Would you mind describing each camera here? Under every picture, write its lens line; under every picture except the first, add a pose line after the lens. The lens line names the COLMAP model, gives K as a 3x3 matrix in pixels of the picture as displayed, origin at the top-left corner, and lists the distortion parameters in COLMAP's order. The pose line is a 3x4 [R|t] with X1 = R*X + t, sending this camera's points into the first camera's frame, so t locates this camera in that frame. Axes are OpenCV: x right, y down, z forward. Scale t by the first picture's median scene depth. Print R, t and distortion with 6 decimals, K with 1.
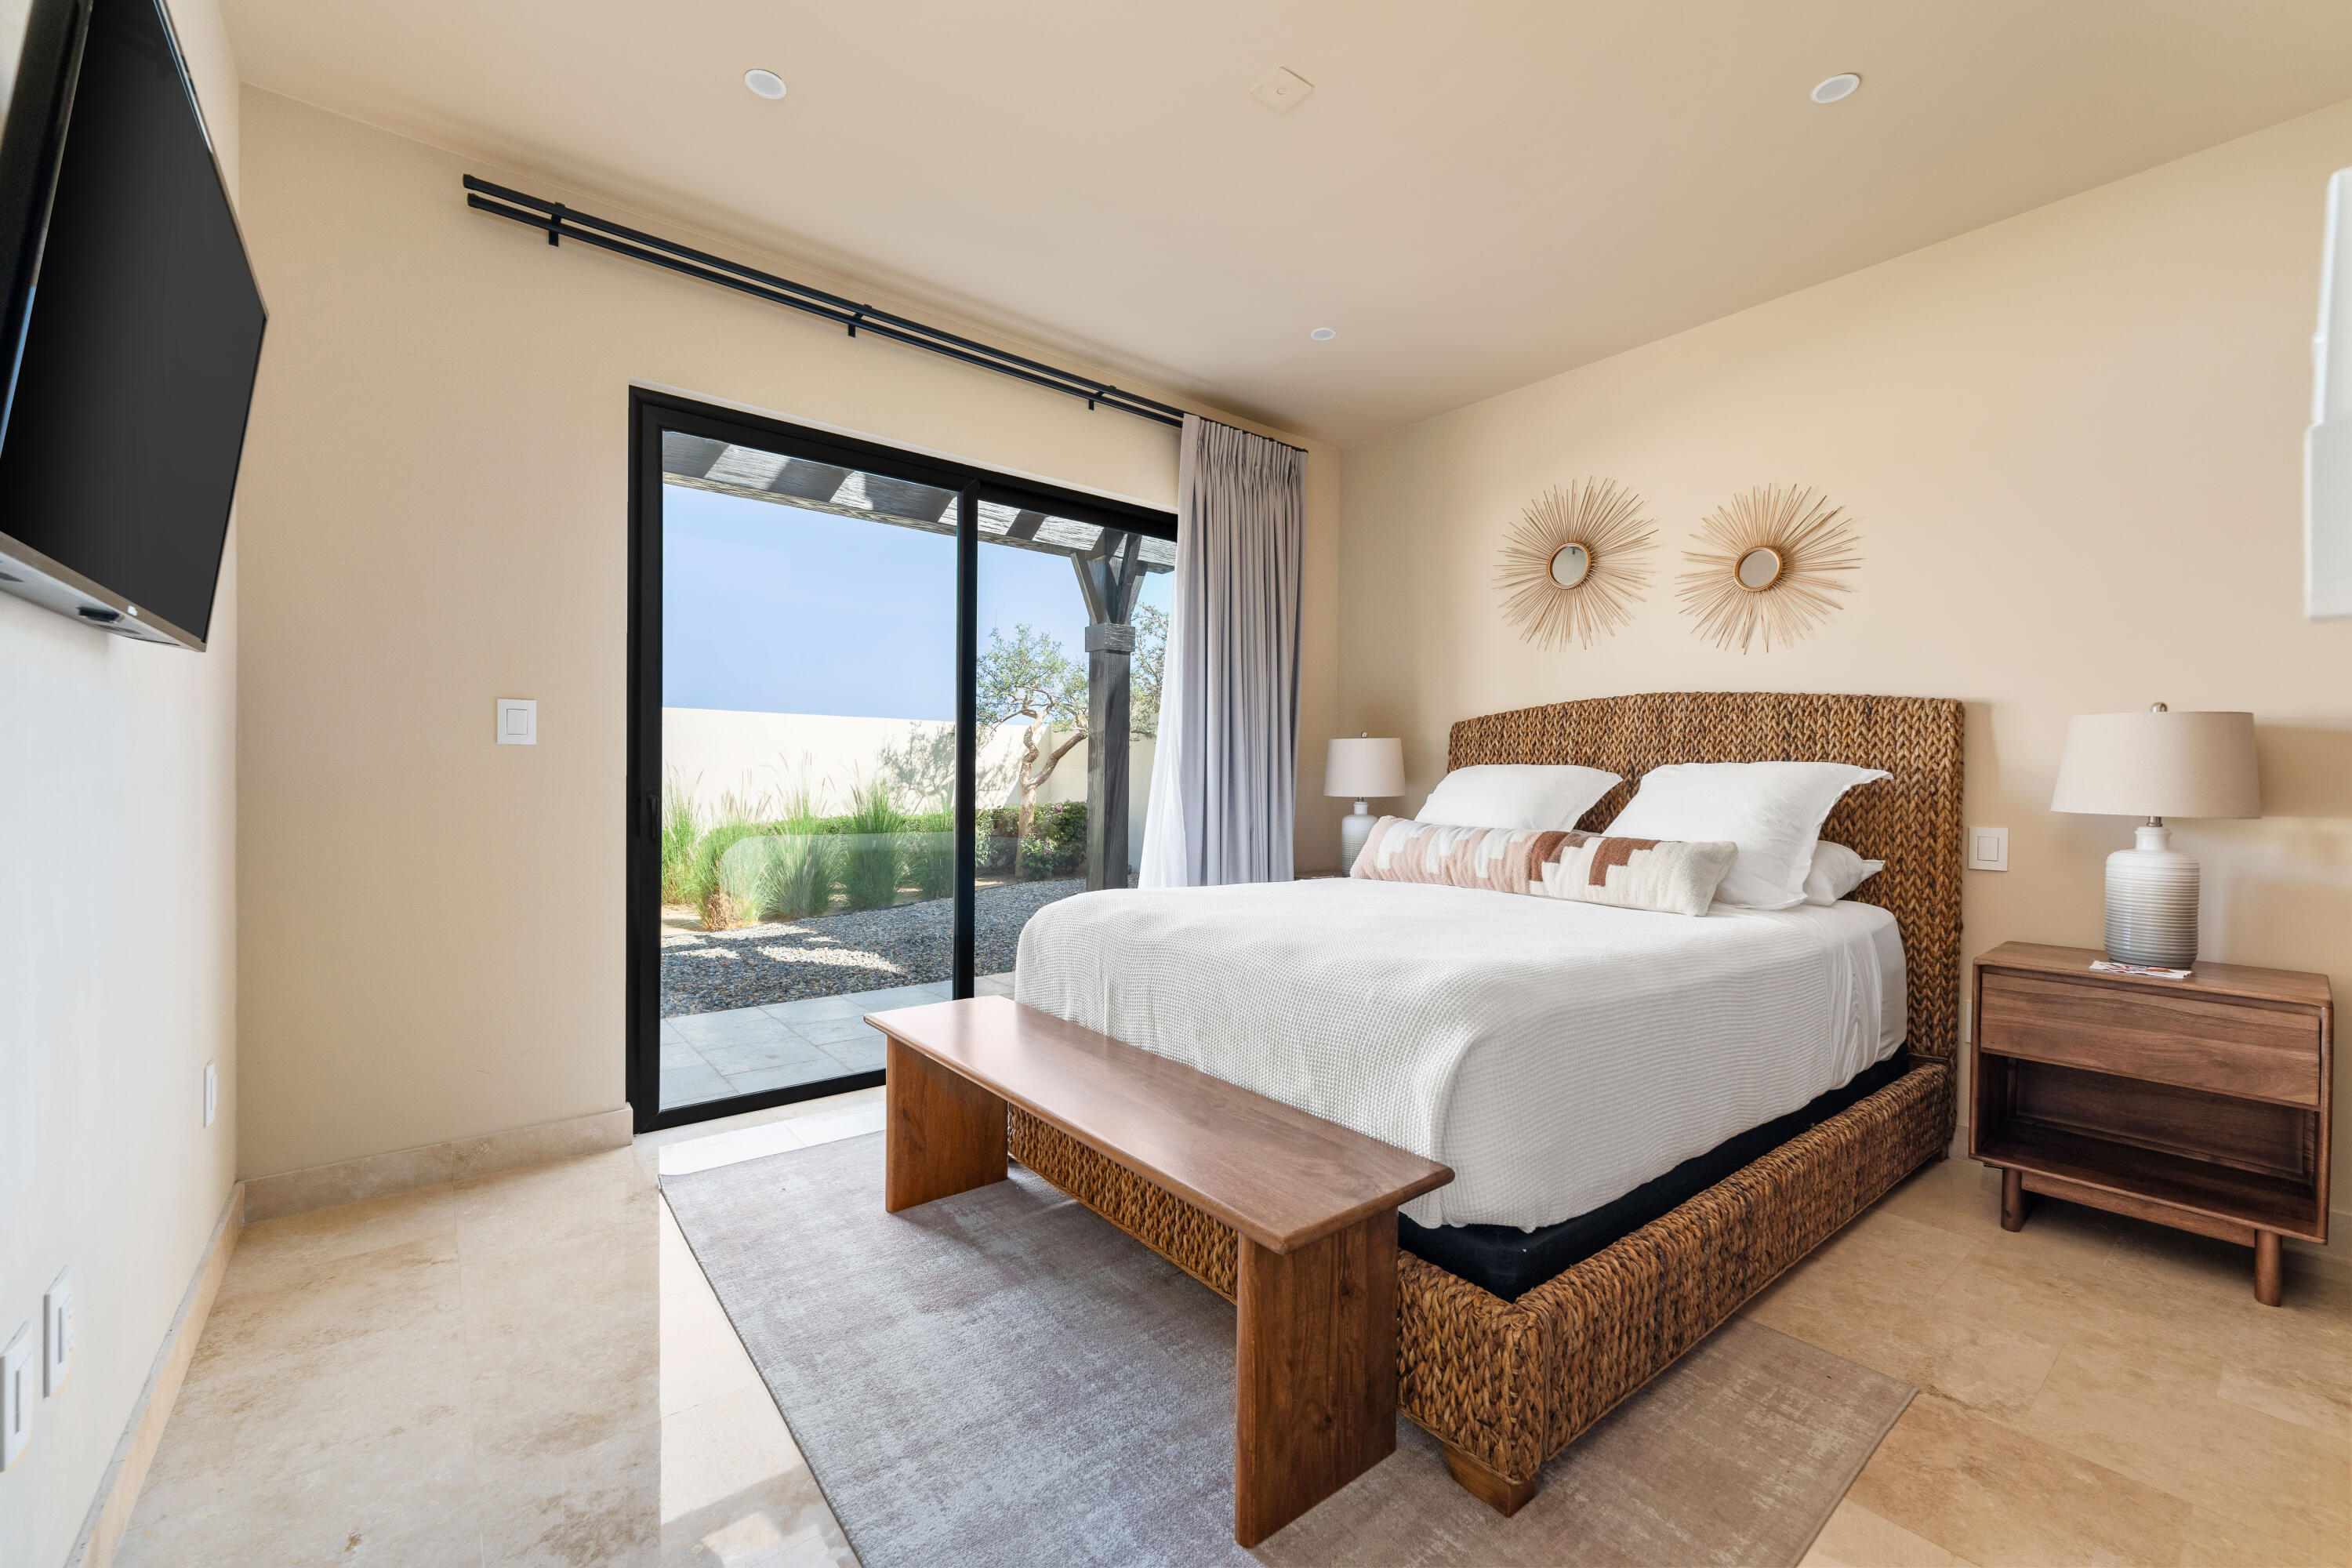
lens RADIAL K [[960.9, 0, 1177.4], [0, 960.9, 779.9], [0, 0, 1]] dist [-0.000416, -0.000034]
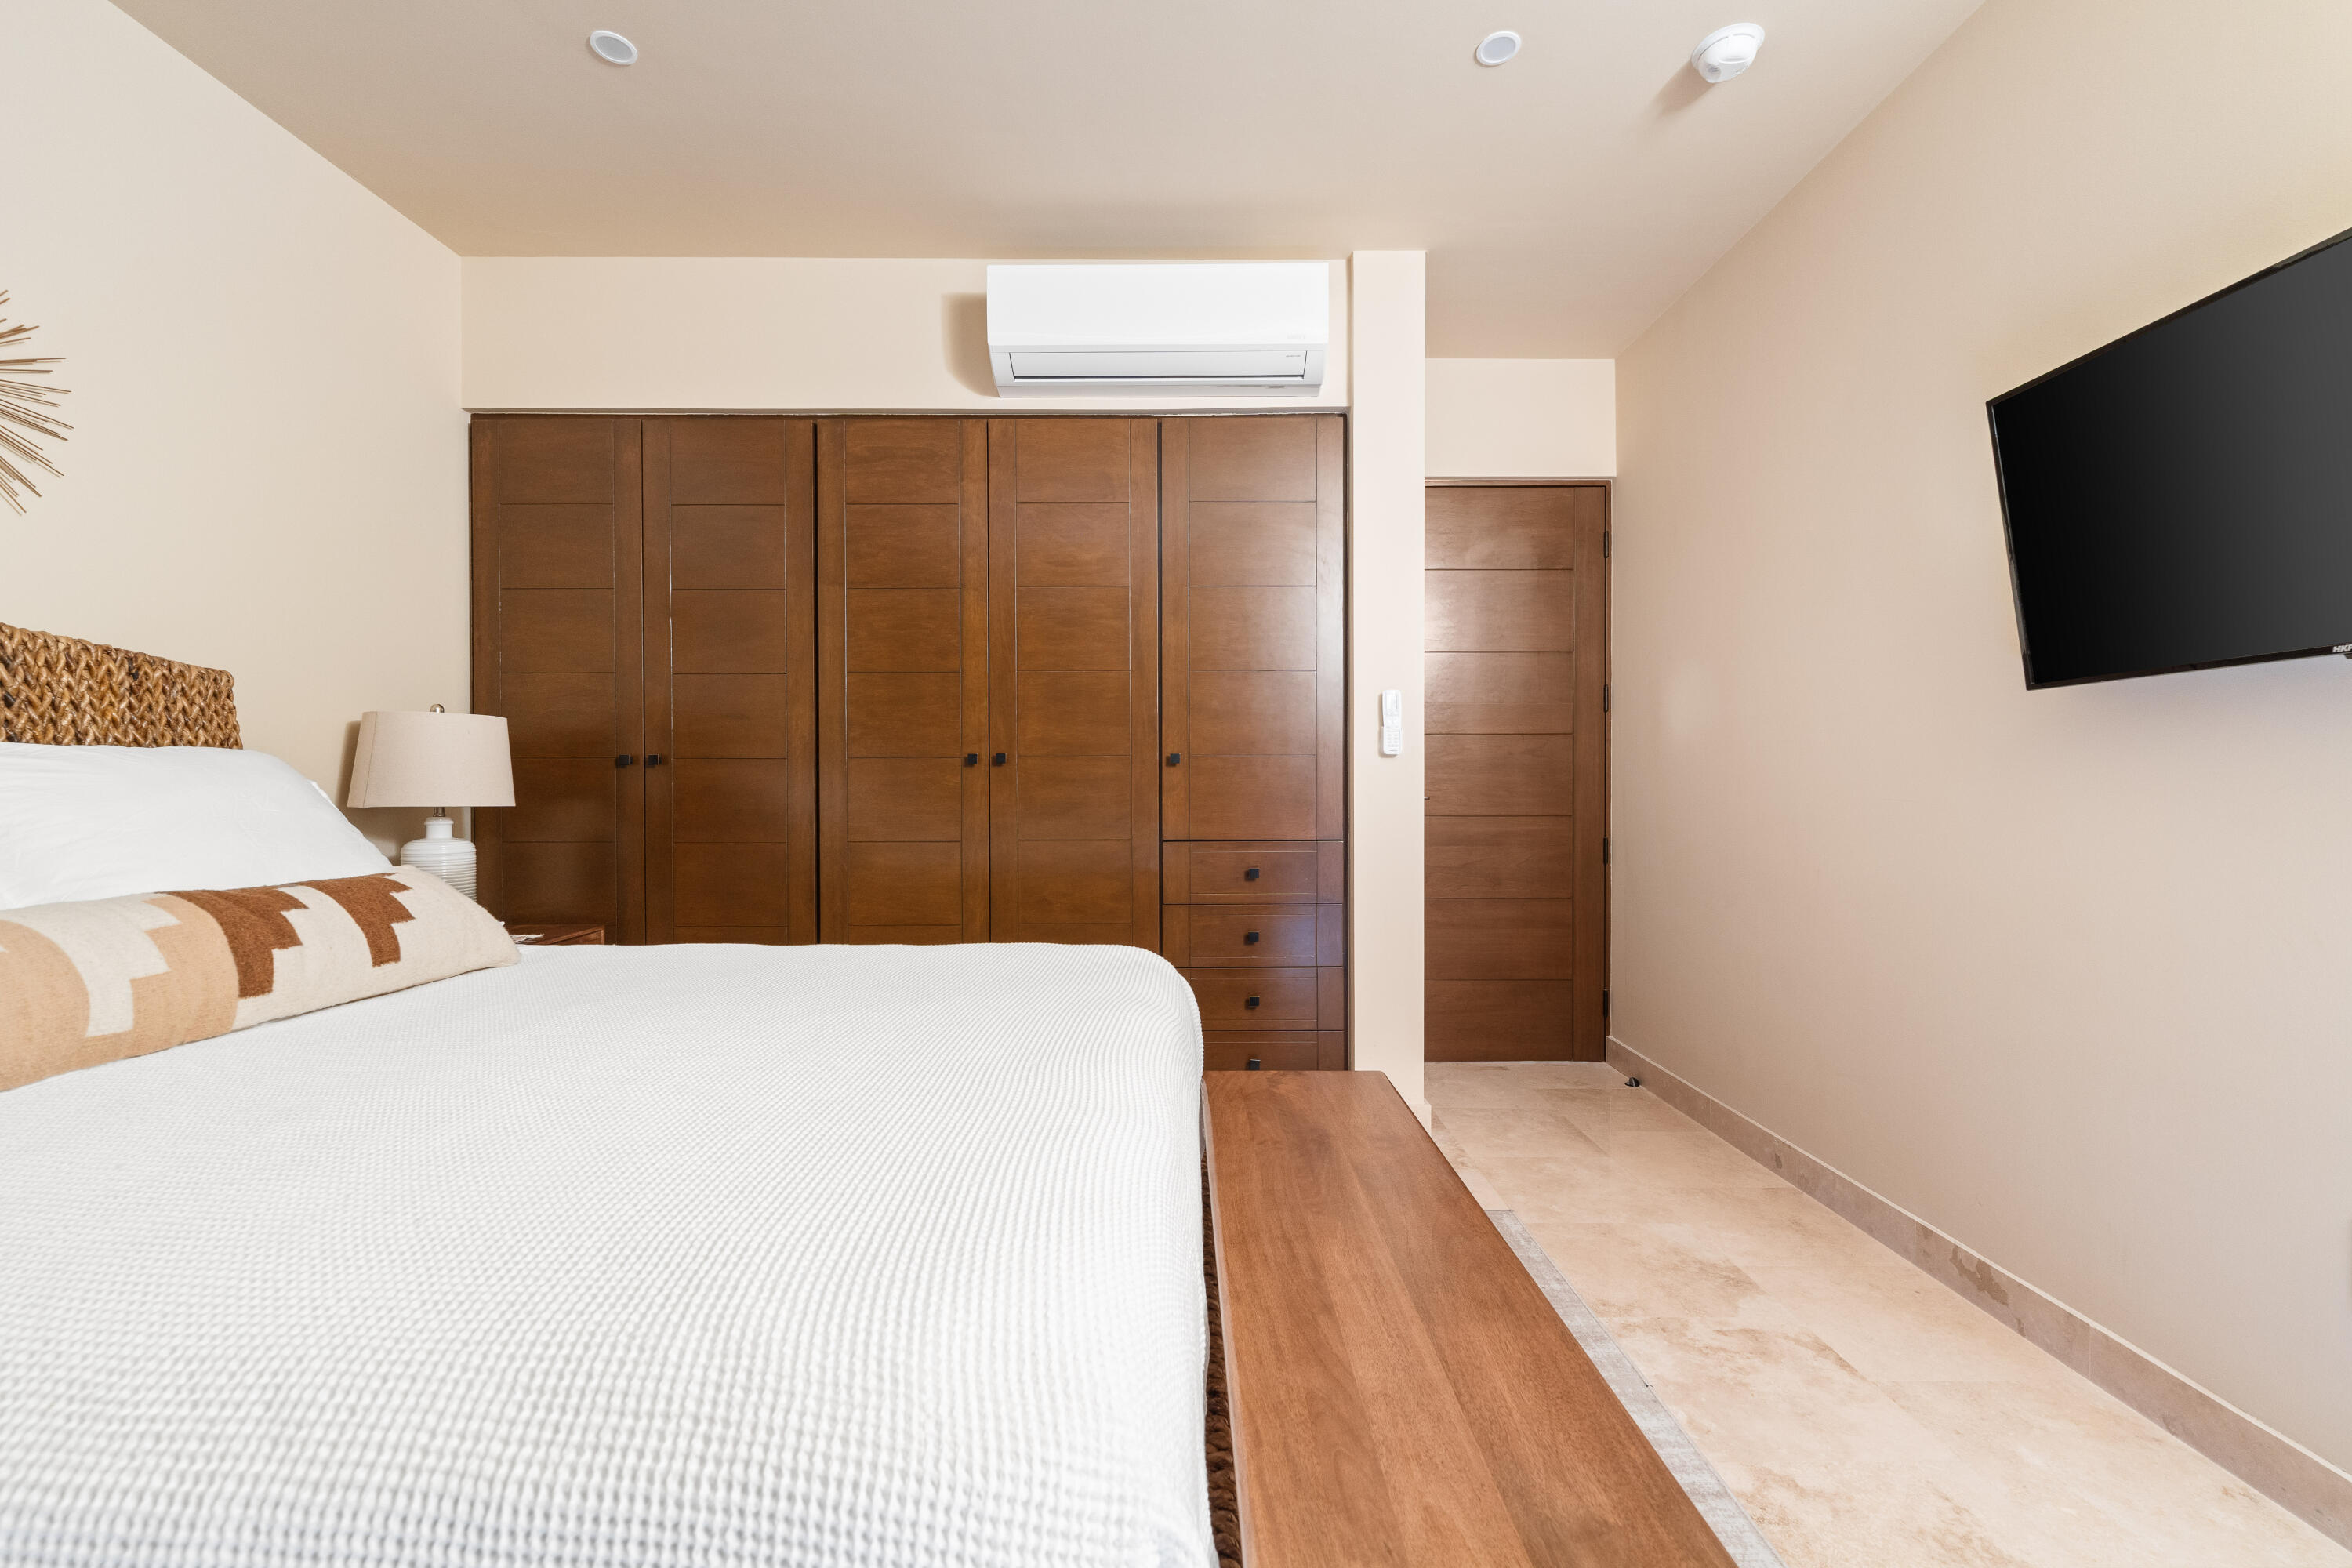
lens RADIAL K [[960.9, 0, 1172.1], [0, 960.9, 778.4], [0, 0, 1]] dist [-0.000416, -0.000034]
pose [[-0.788807, -0.006638, 0.614605, -0.259229], [-0.001891, 0.999963, 0.008373, -0.005687], [-0.614638, 0.005443, -0.788790, 1.084972]]
